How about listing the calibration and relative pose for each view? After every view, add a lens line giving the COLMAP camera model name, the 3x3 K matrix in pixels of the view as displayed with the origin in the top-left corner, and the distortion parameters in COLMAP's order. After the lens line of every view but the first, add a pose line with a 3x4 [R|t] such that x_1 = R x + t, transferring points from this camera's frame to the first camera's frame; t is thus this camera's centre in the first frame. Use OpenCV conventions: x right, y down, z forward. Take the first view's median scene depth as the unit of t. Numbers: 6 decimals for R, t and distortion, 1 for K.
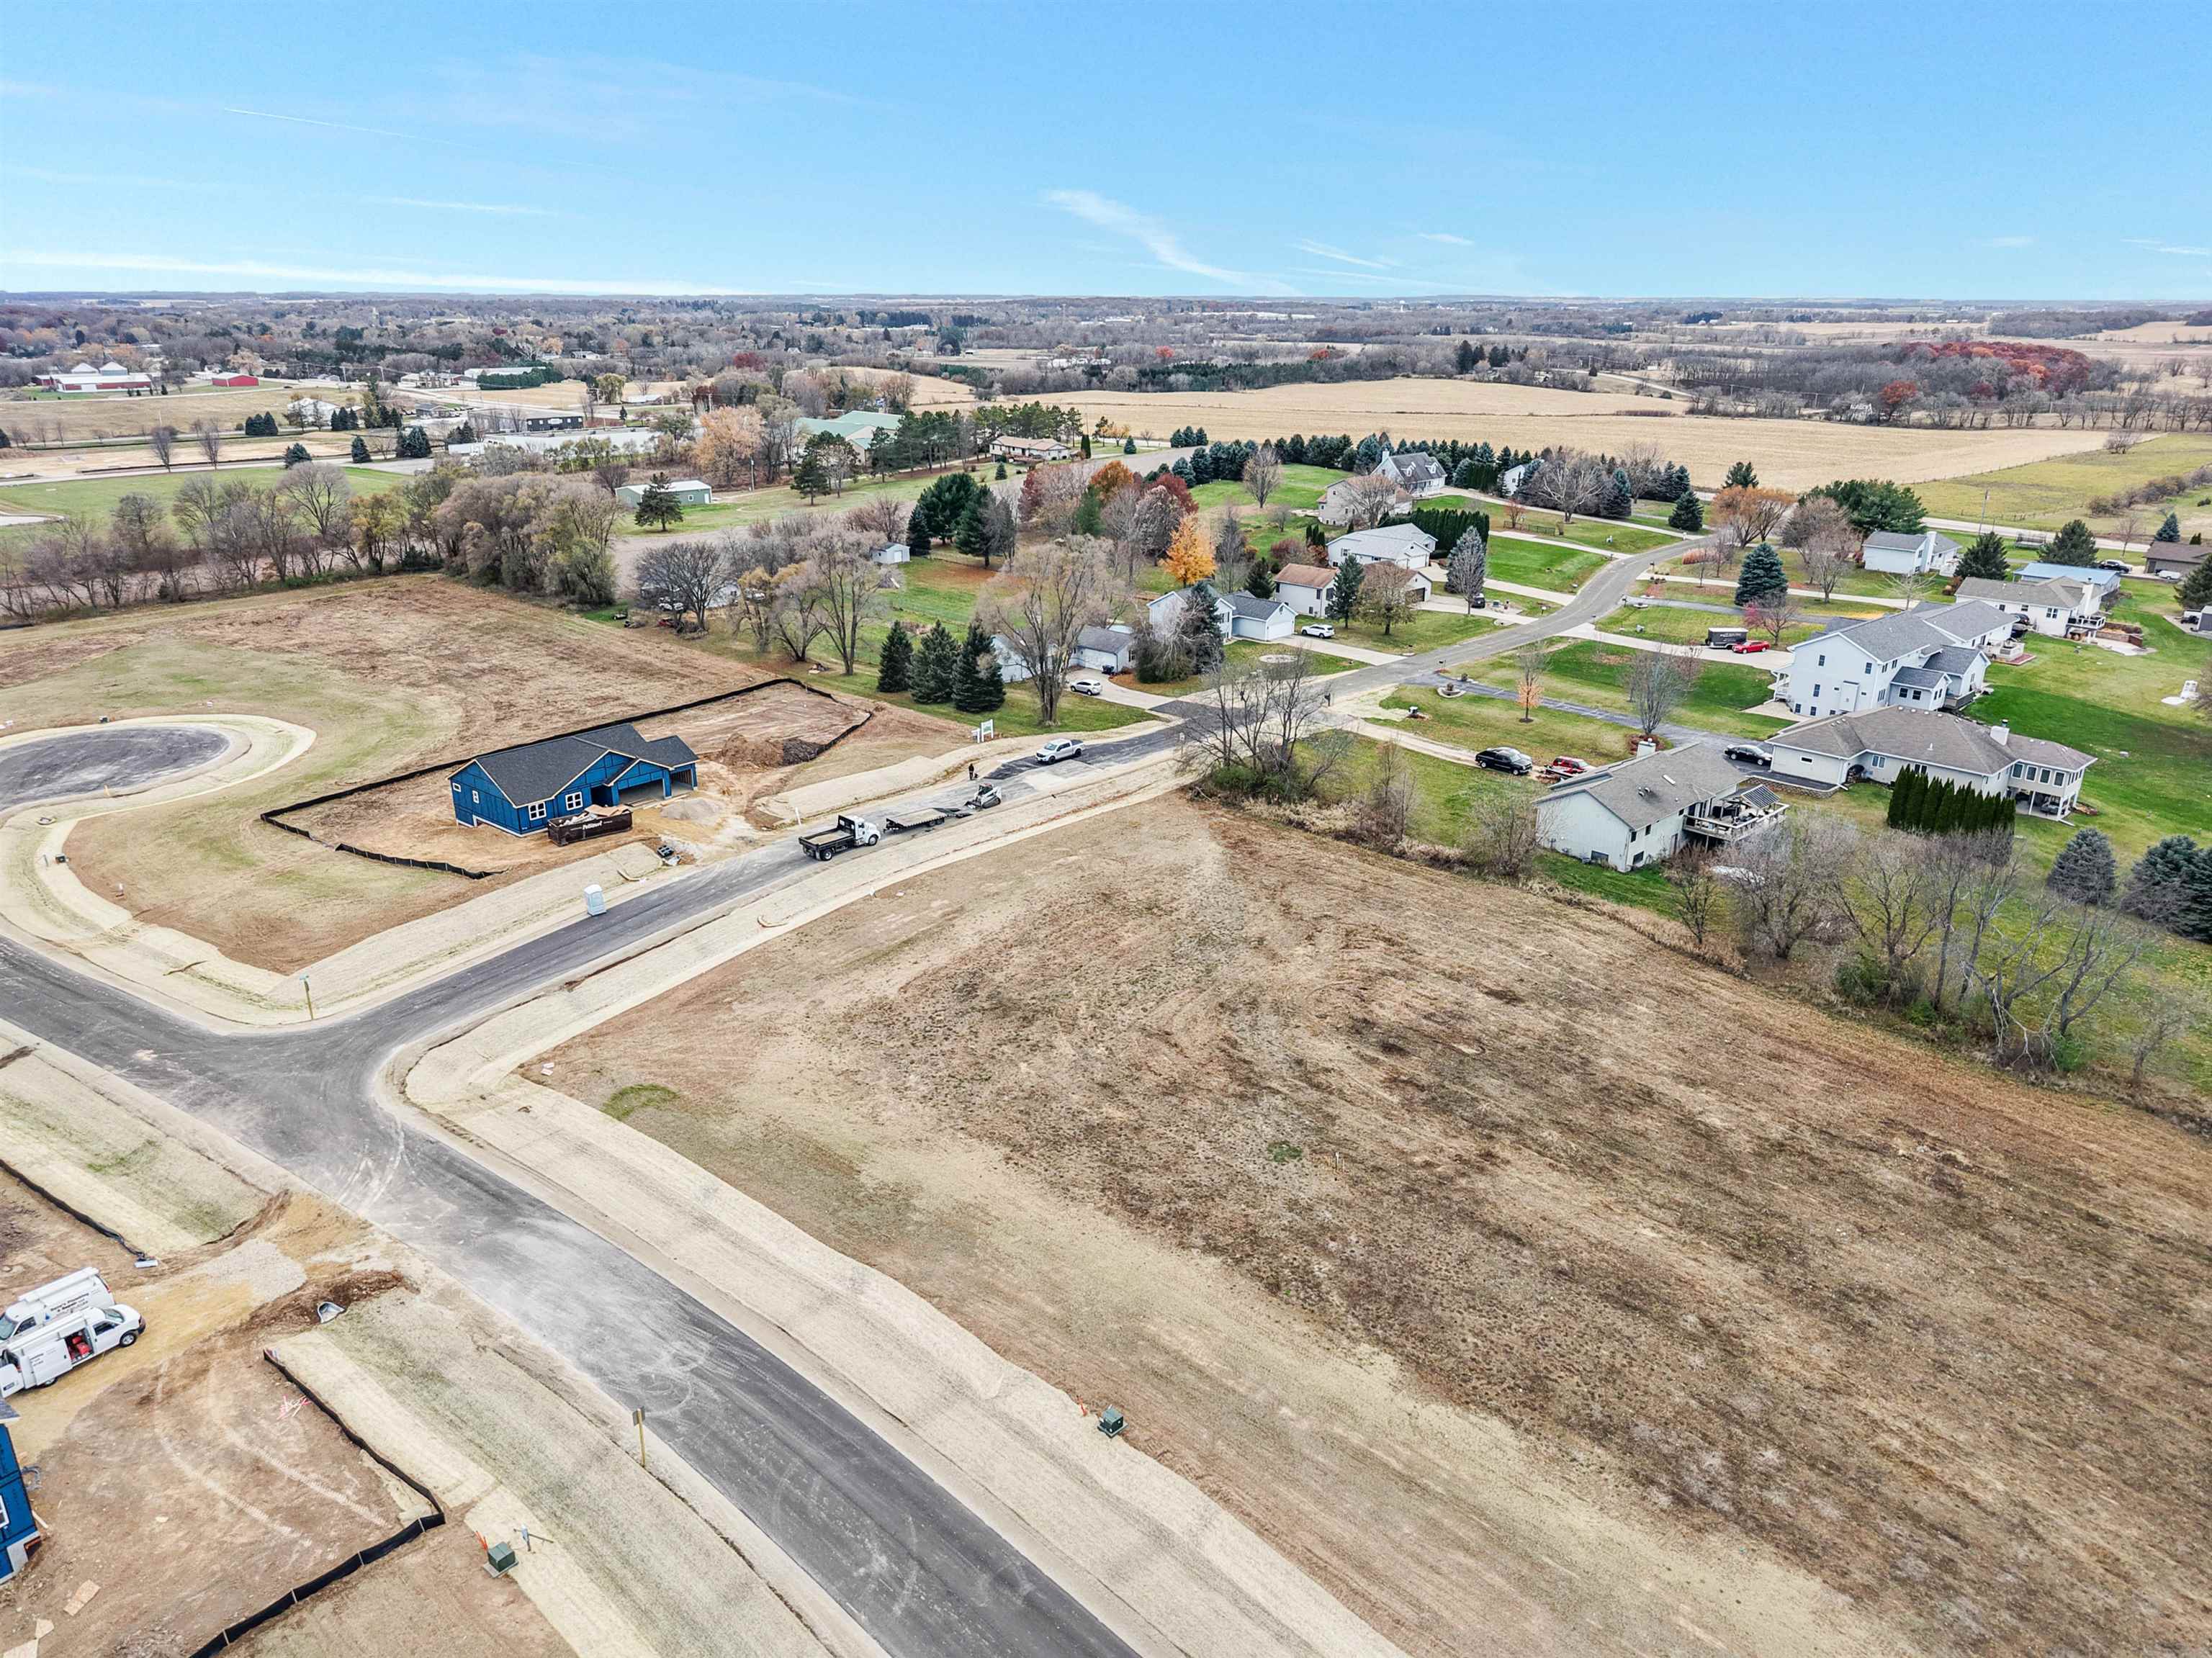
lens RADIAL K [[1517.4, 0, 1100.8], [0, 1517.4, 829.2], [0, 0, 1]] dist [0.039165, -0.053133]
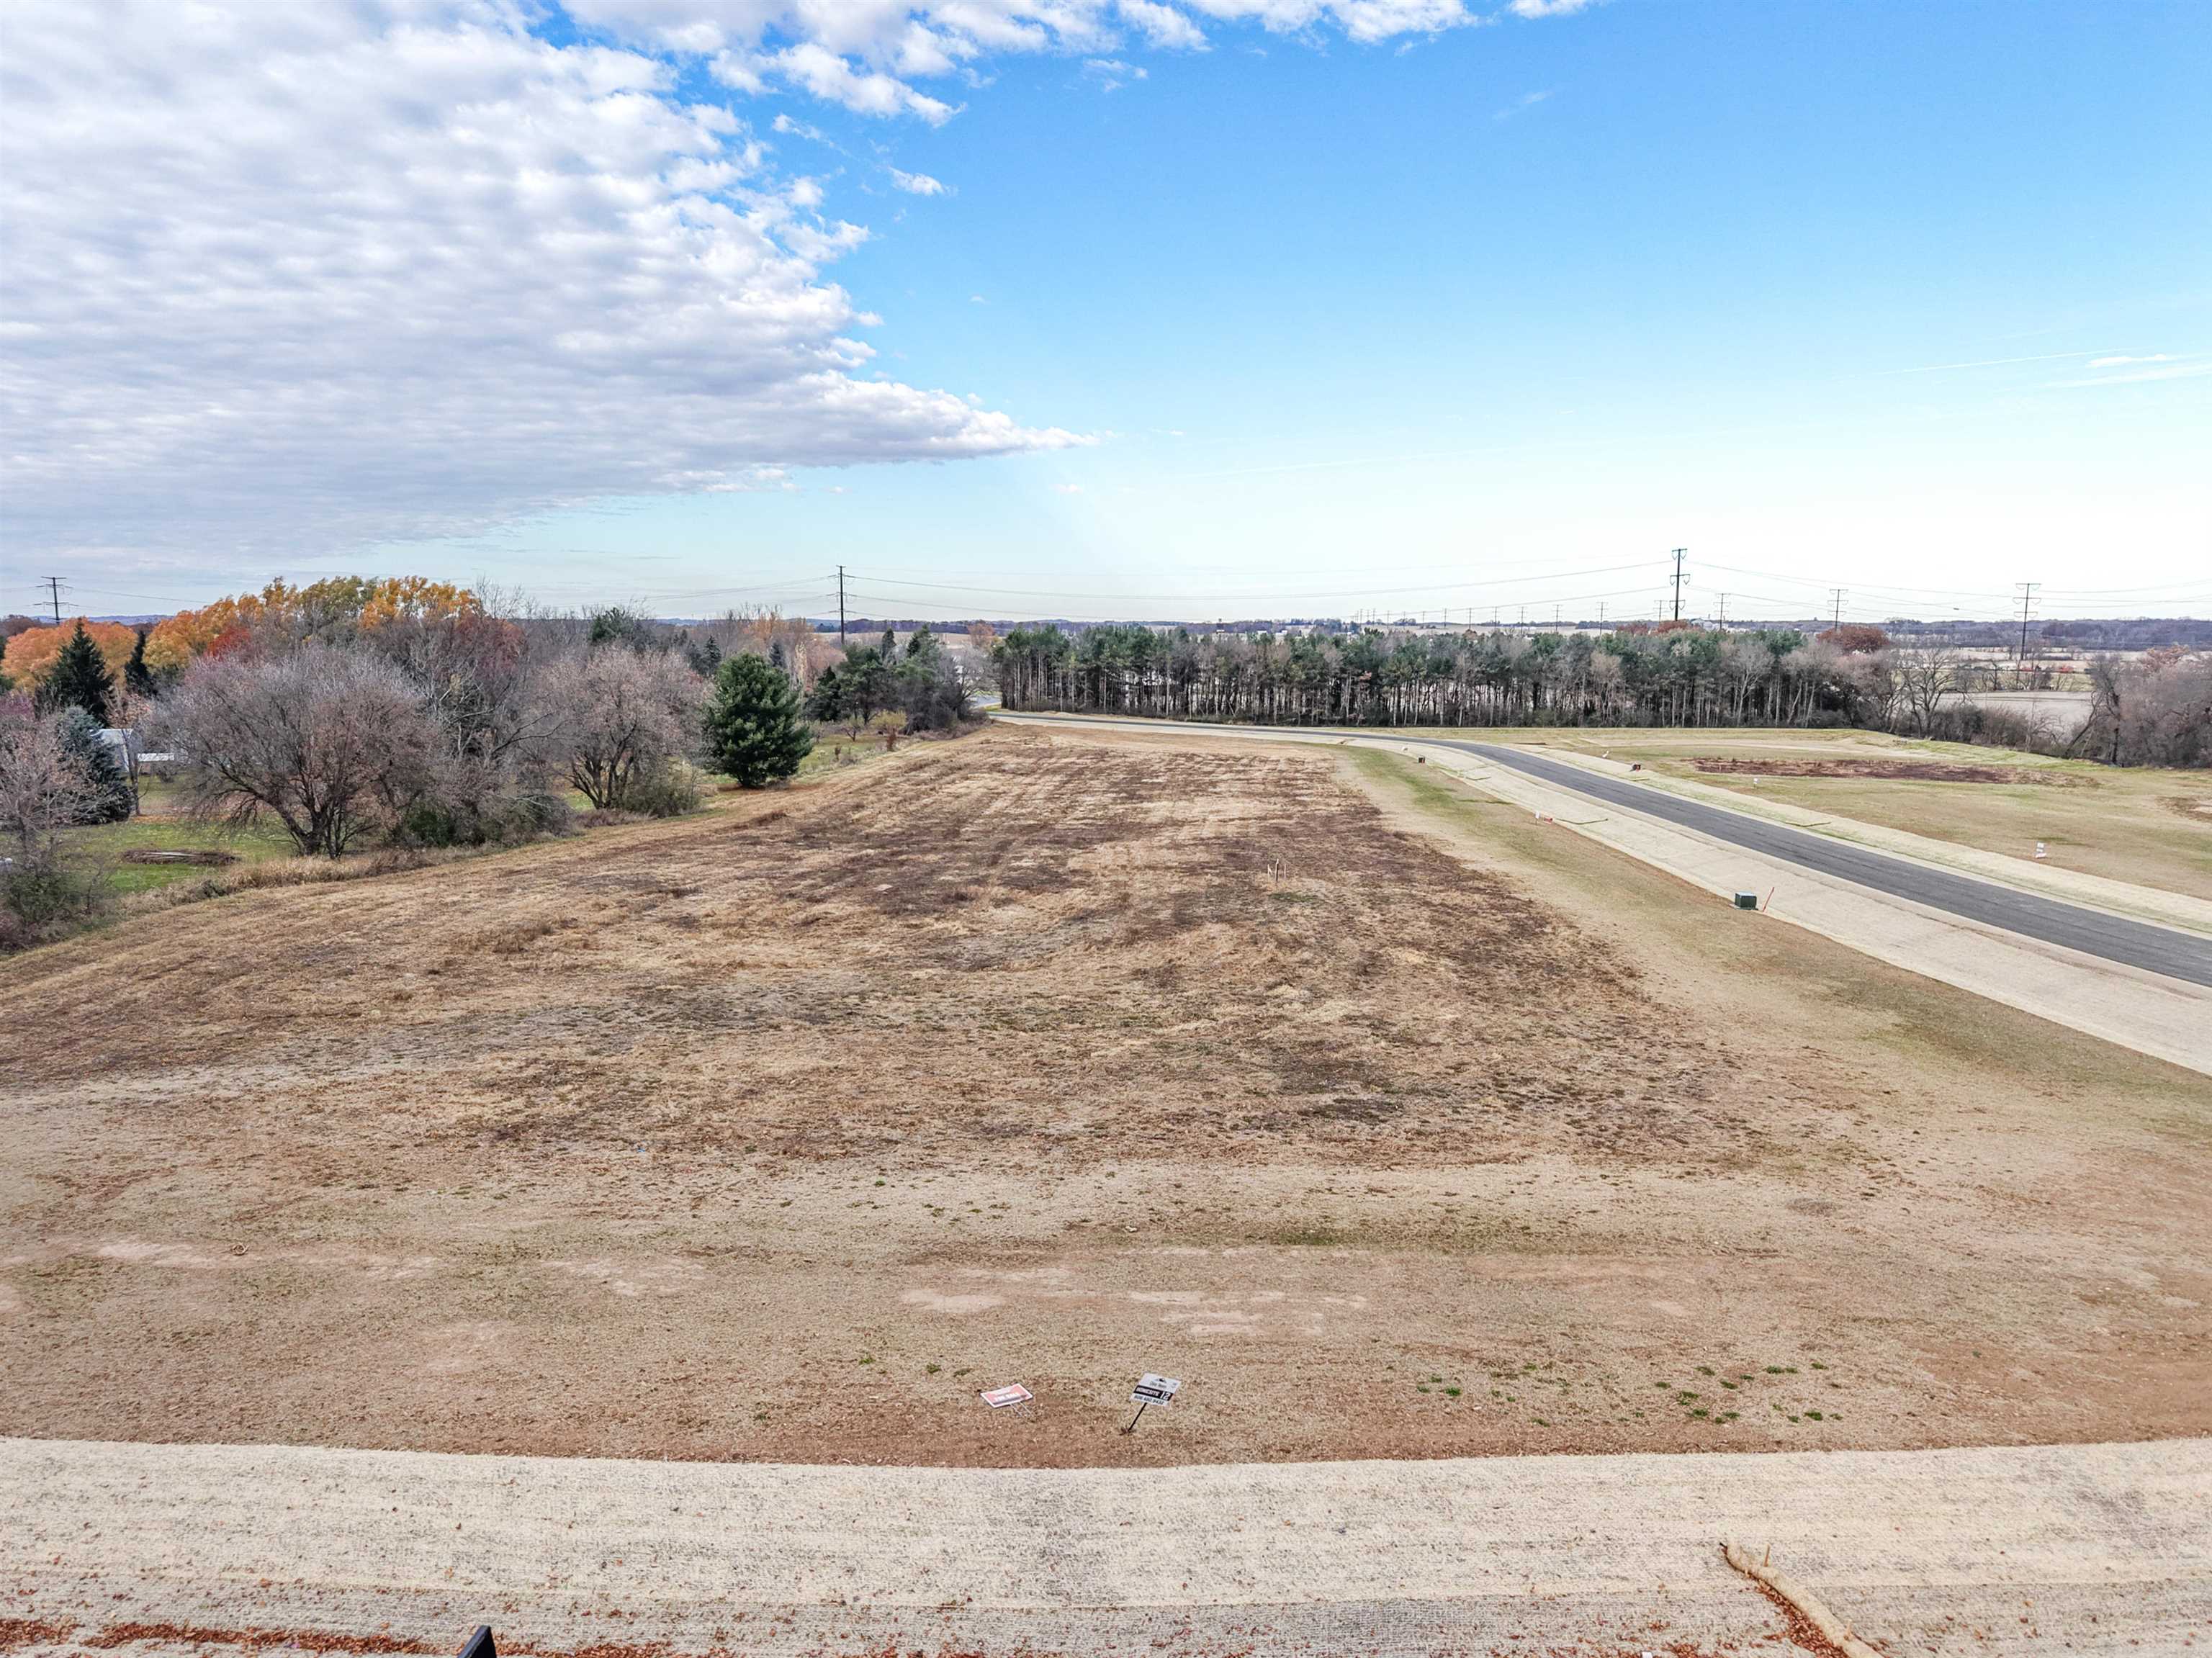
lens RADIAL K [[1518.7, 0, 1087.0], [0, 1518.7, 789.2], [0, 0, 1]] dist [0.006269, -0.002490]
pose [[-0.657987, -0.084514, 0.748272, -0.319871], [0.249134, 0.913292, 0.322226, -0.090954], [-0.710623, 0.398440, -0.579879, 1.289989]]
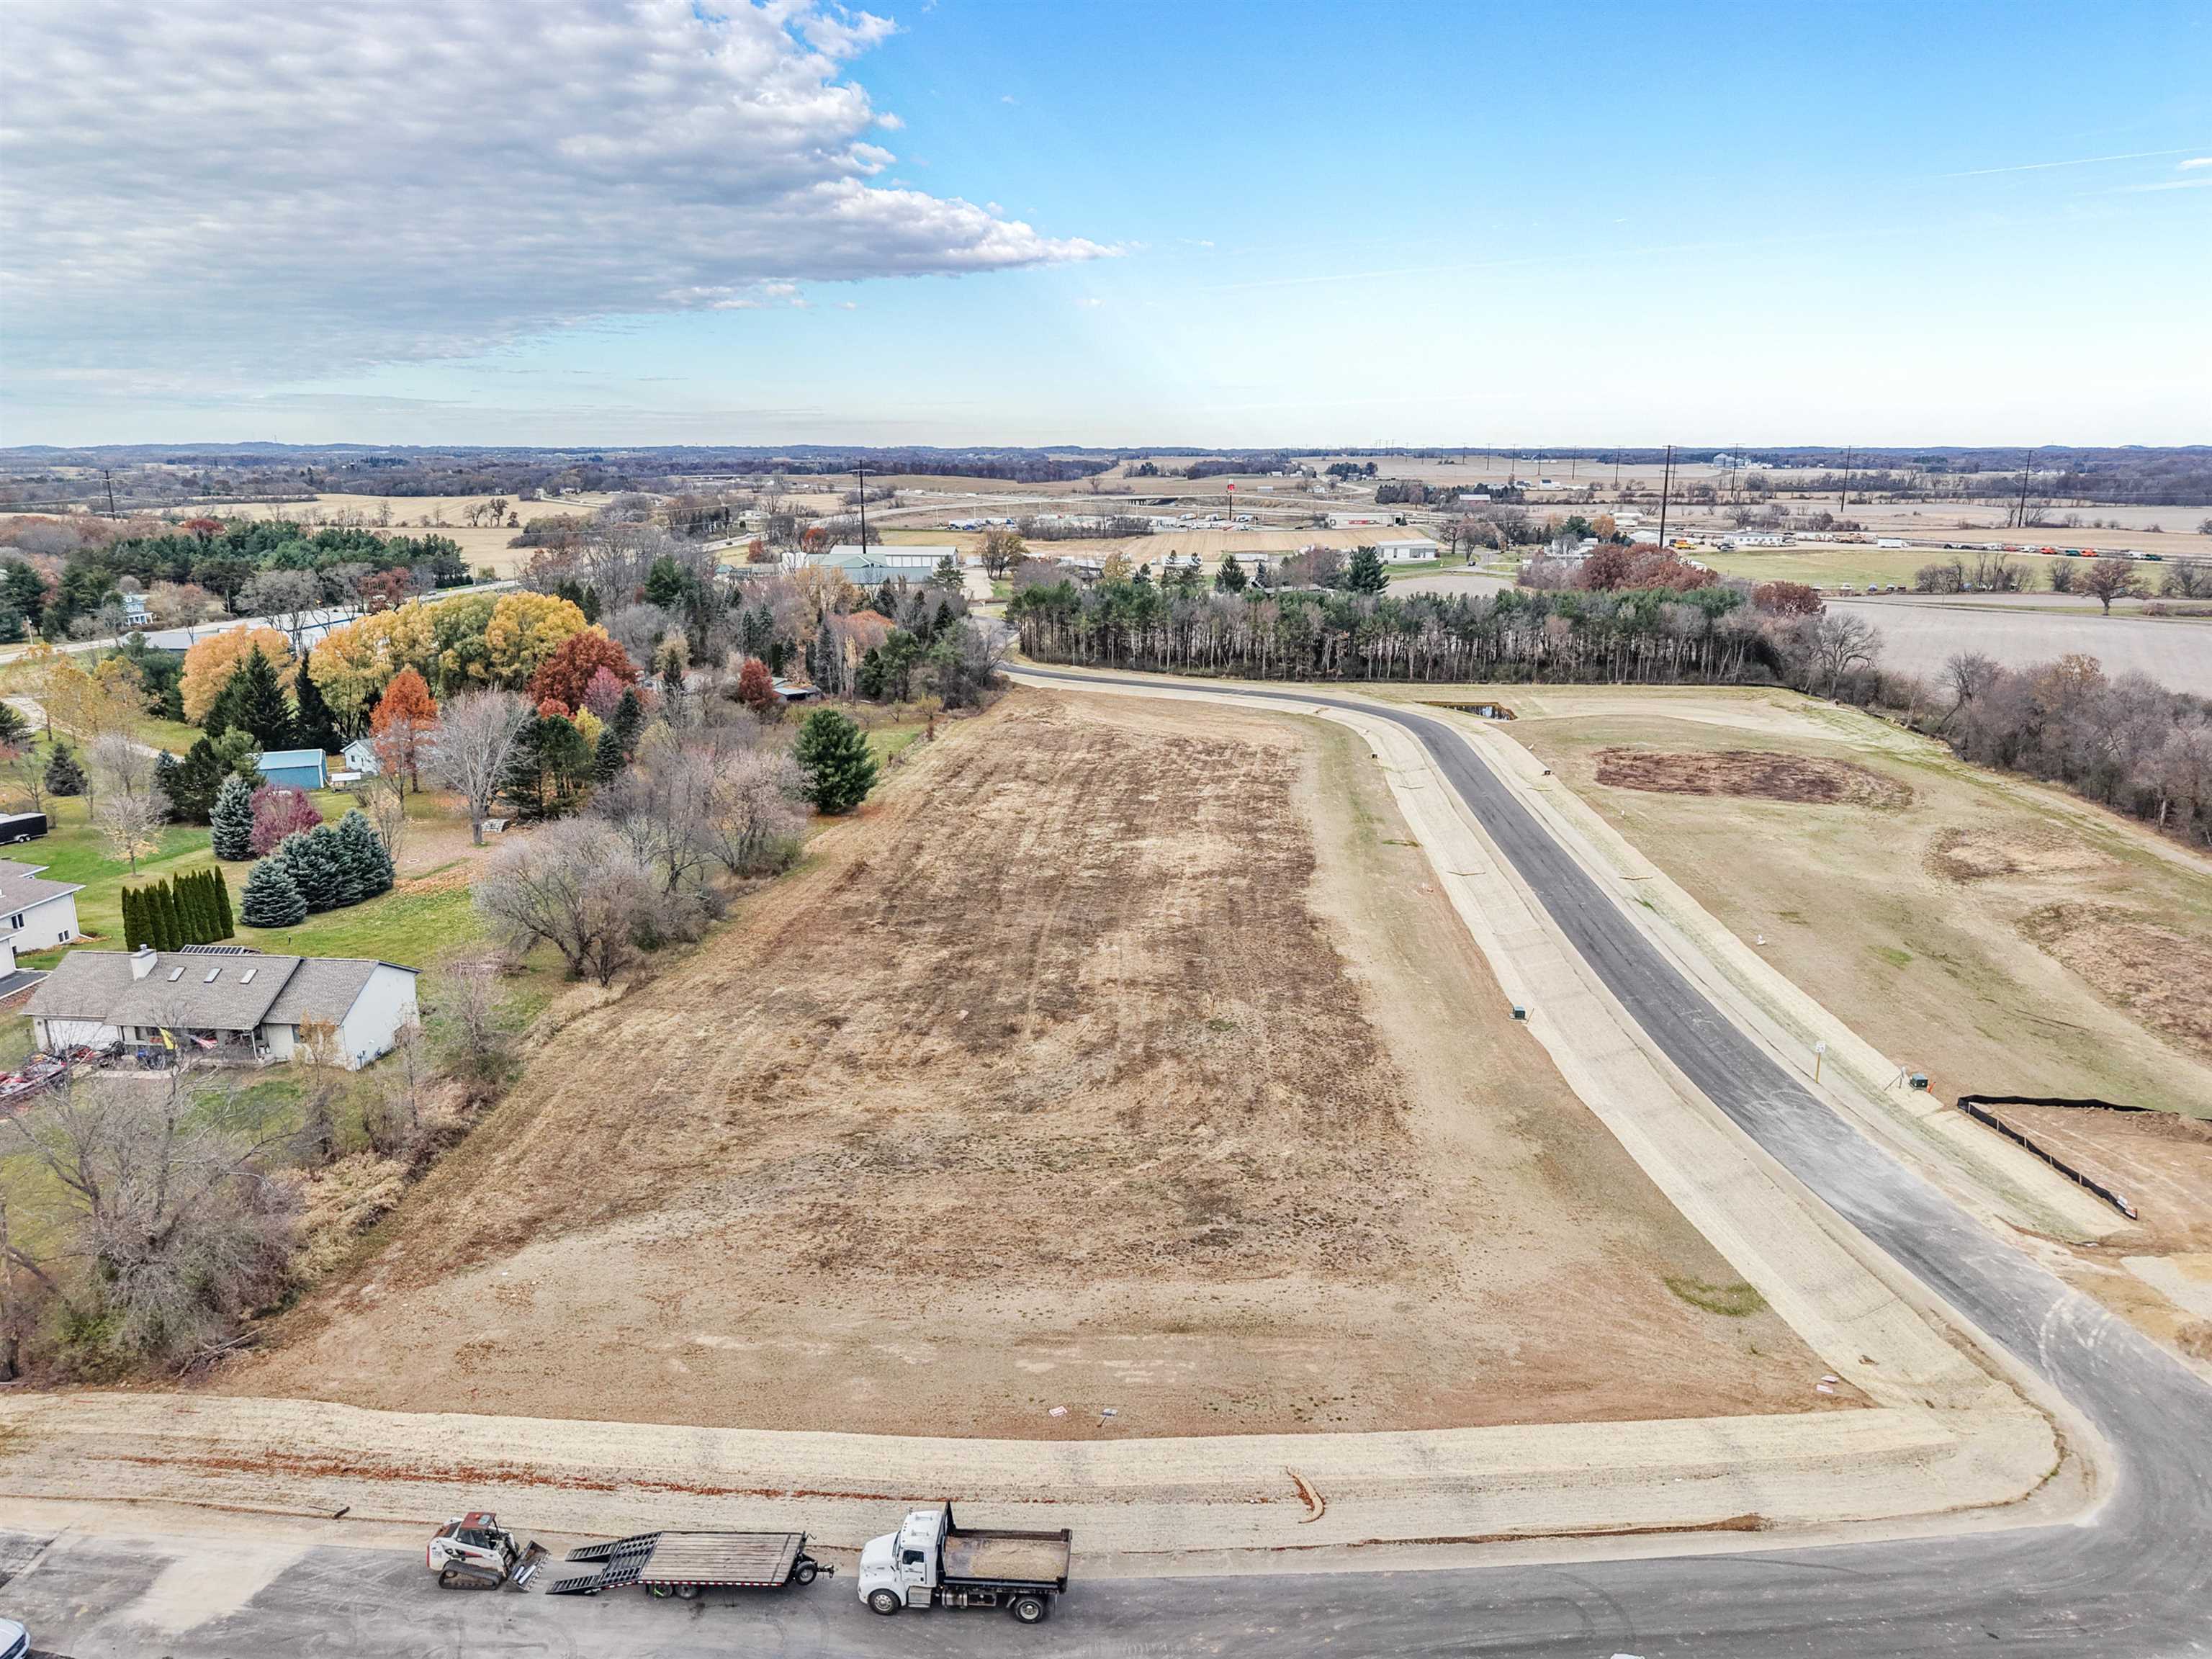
lens RADIAL K [[1519.4, 0, 1092.7], [0, 1519.4, 827.5], [0, 0, 1]] dist [0.008140, -0.001615]
pose [[-0.654772, -0.186792, 0.732381, -0.572405], [0.249026, 0.861562, 0.442376, -0.415508], [-0.713624, 0.472037, -0.517611, 1.403739]]
